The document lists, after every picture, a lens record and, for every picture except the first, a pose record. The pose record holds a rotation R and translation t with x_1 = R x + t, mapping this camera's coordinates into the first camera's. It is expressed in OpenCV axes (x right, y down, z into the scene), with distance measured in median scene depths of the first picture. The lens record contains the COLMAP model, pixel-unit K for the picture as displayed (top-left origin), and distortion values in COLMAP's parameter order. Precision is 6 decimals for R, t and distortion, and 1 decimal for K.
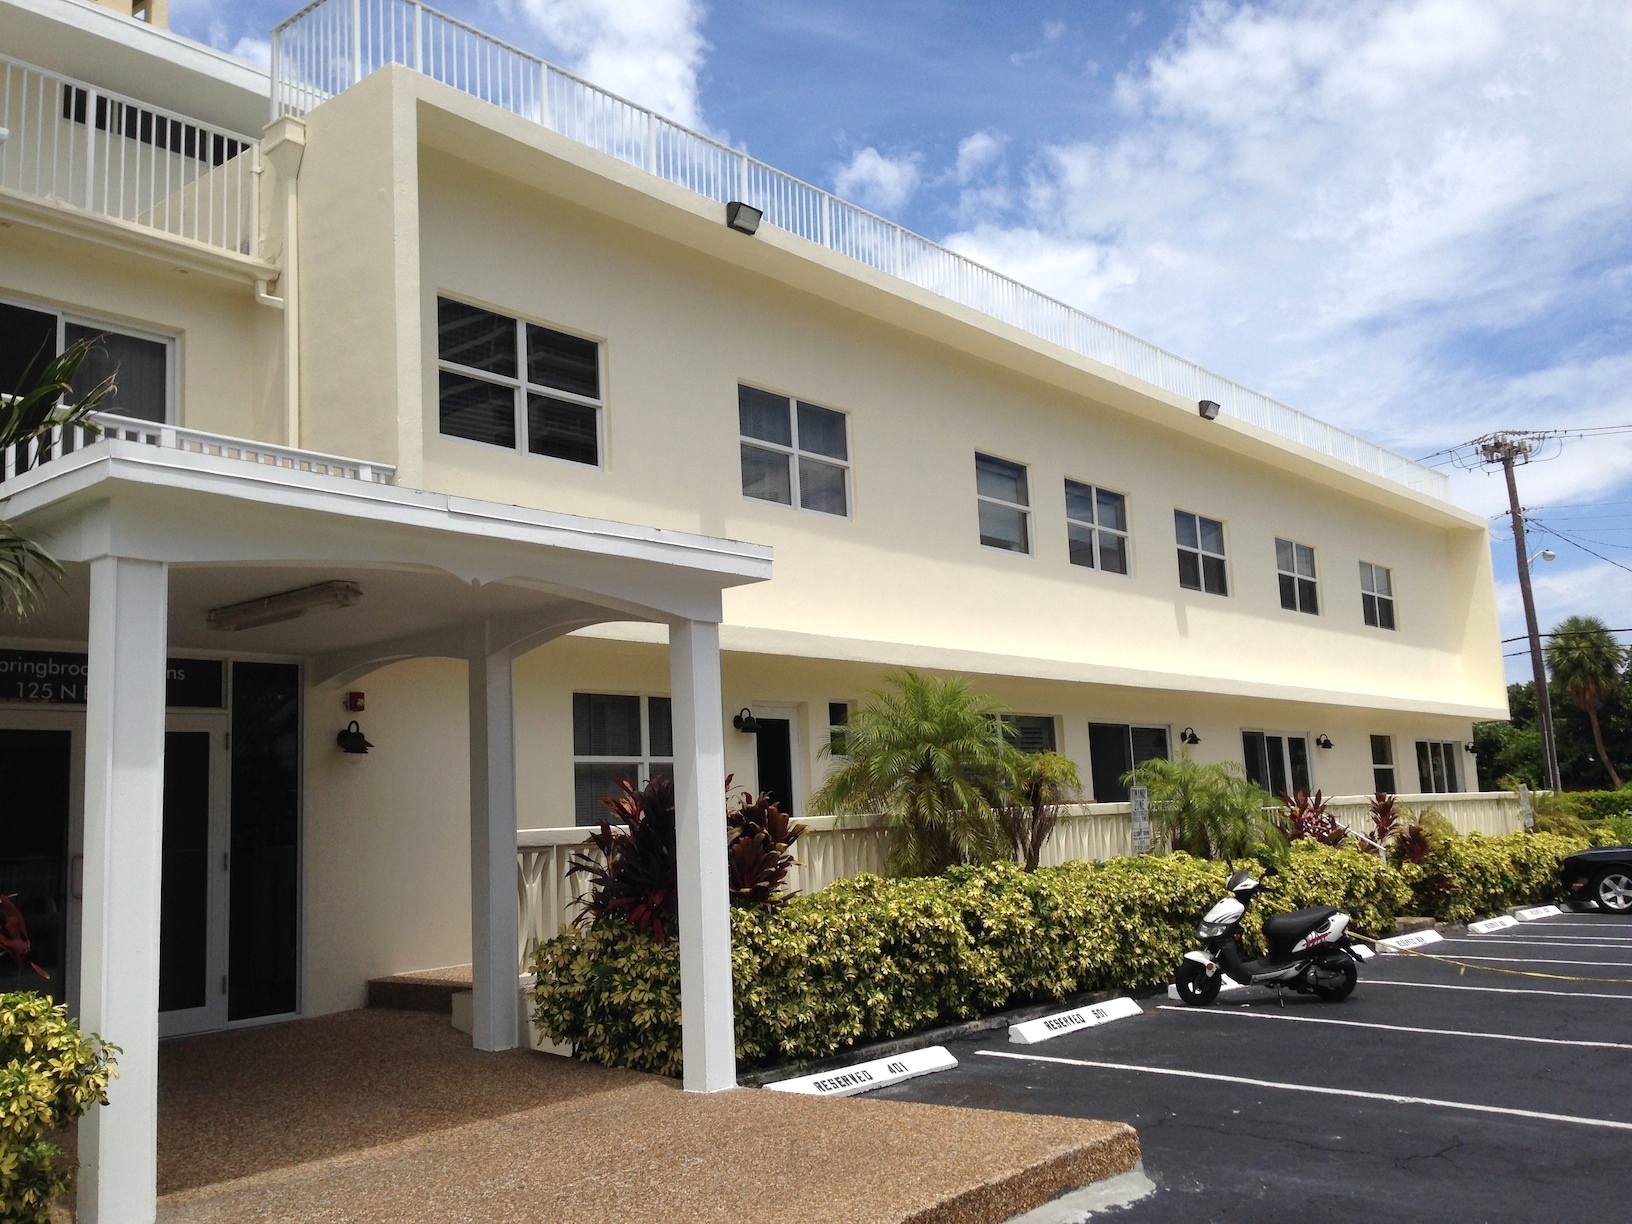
lens RADIAL K [[1498.6, 0, 816.0], [0, 1498.6, 612.0], [0, 0, 1]] dist [0.071959, -0.001896]
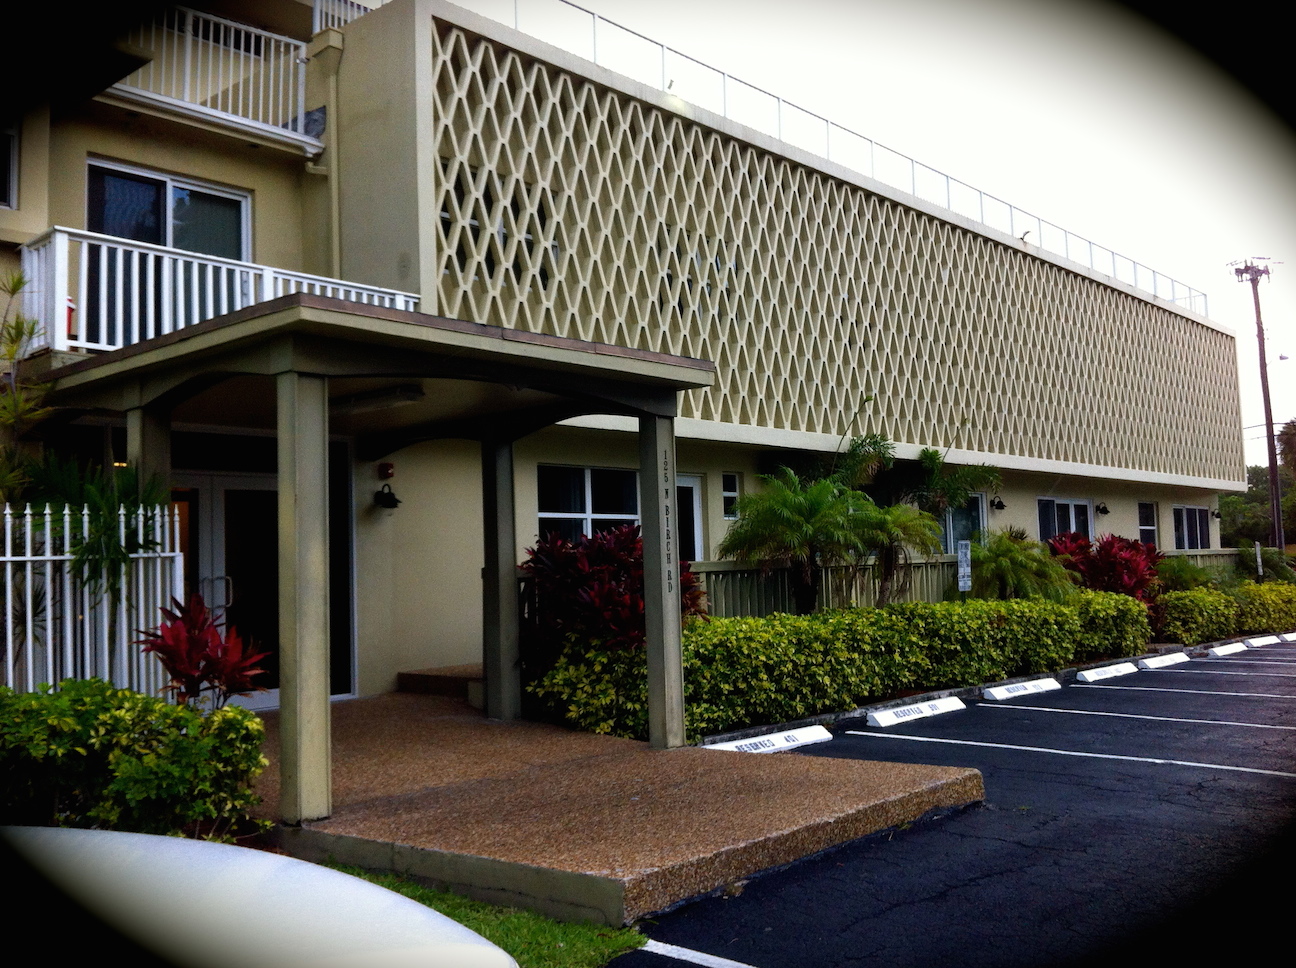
lens RADIAL K [[1249.5, 0, 613.3], [0, 1249.5, 491.2], [0, 0, 1]] dist [0.003947, 0.001489]
pose [[0.999136, 0.011003, -0.040065, -0.066676], [-0.007939, 0.997087, 0.075852, -0.010083], [0.040783, -0.075469, 0.996314, -0.128655]]
